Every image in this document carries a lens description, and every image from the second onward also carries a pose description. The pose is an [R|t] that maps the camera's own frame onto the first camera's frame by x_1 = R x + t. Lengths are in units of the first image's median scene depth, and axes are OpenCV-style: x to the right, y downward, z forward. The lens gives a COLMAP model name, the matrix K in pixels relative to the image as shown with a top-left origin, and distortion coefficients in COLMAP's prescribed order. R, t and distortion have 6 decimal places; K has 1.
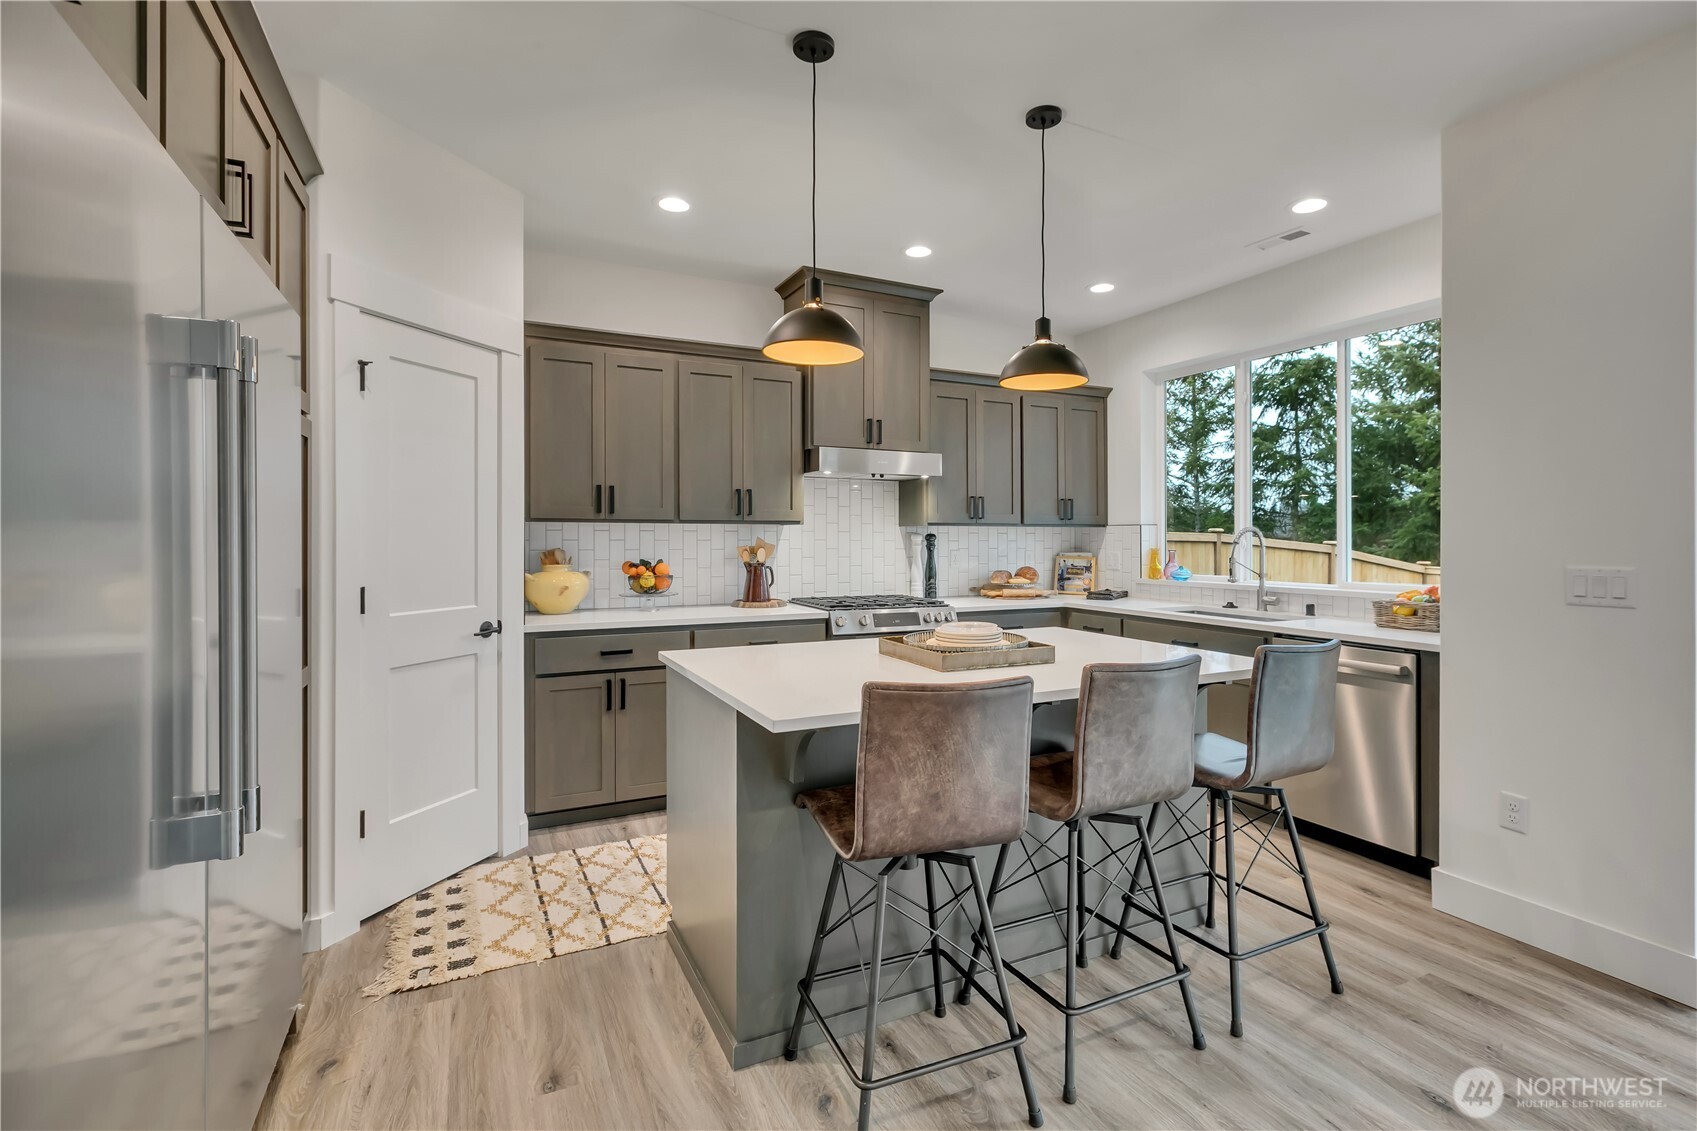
lens RADIAL K [[781.4, 0, 857.8], [0, 781.4, 547.6], [0, 0, 1]] dist [0.001416, 0.000123]
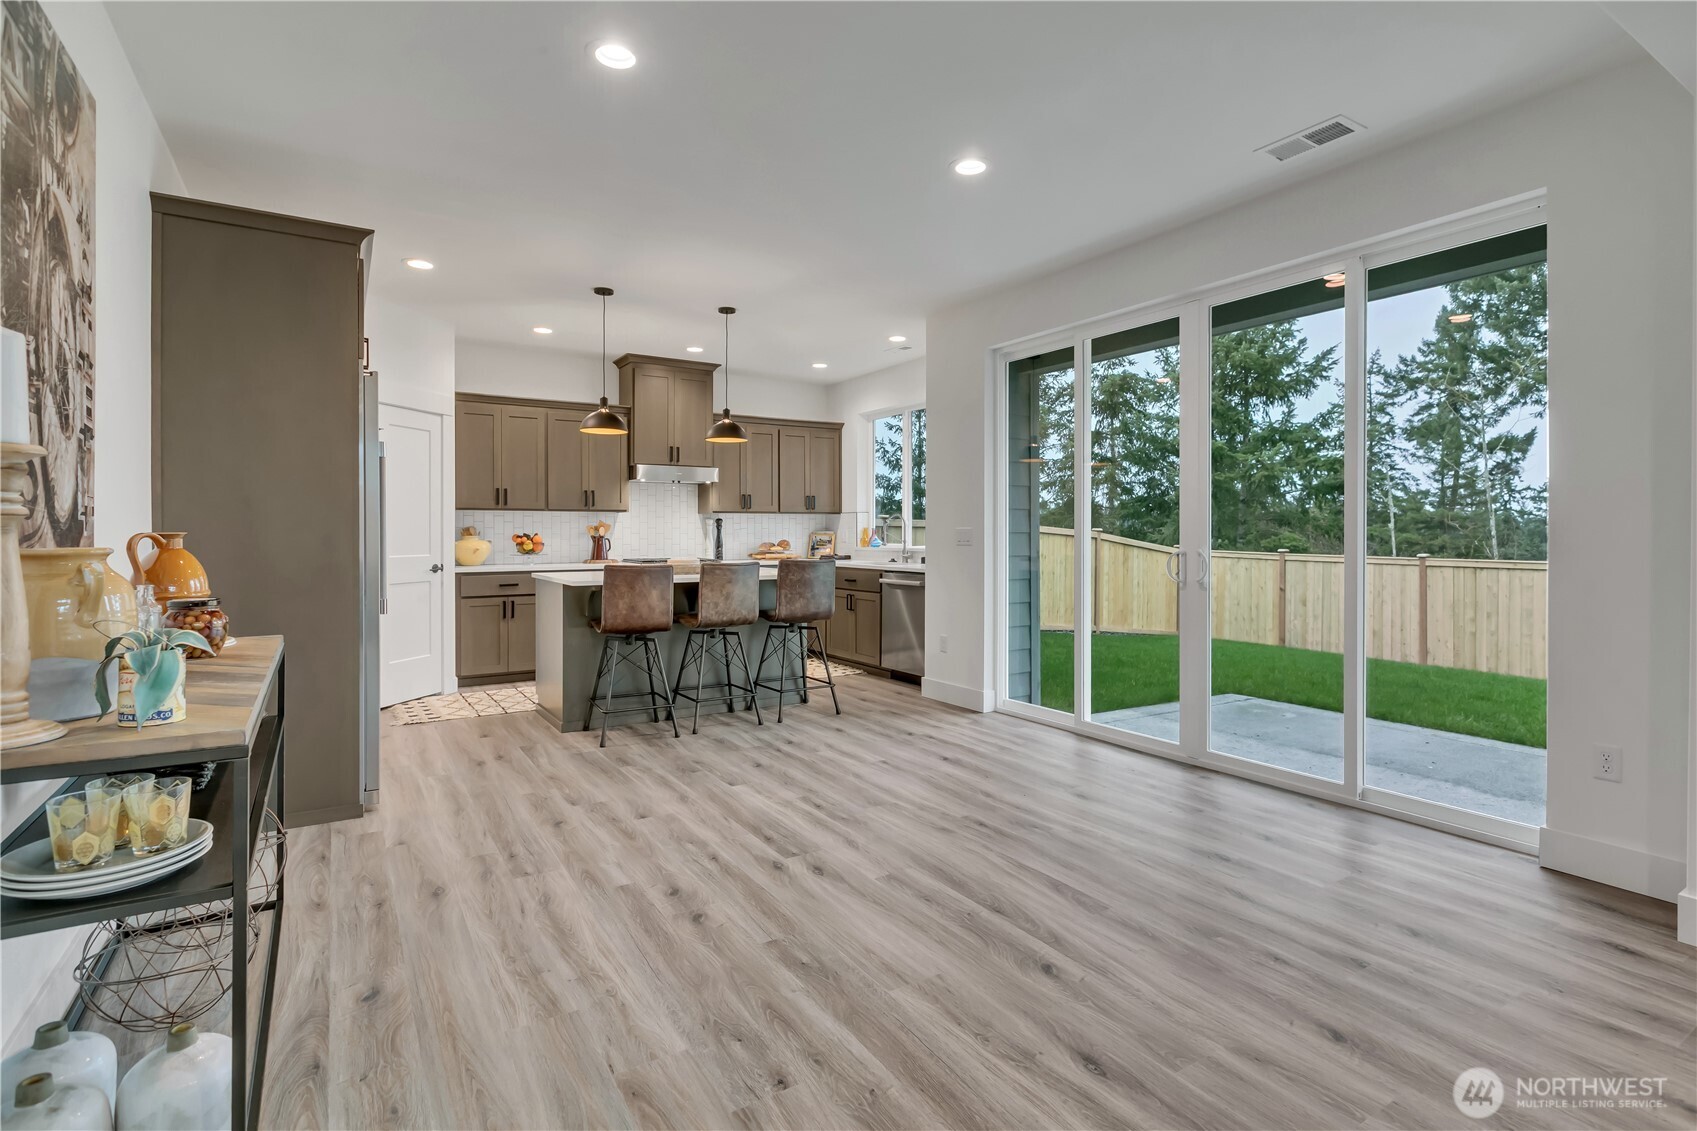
lens RADIAL K [[818.9, 0, 848.1], [0, 818.9, 539.9], [0, 0, 1]] dist [-0.001512, -0.000037]
pose [[0.995050, -0.004110, 0.099293, 0.214201], [0.004535, 0.999982, -0.004049, 0.037238], [-0.099274, 0.004479, 0.995050, -0.727513]]
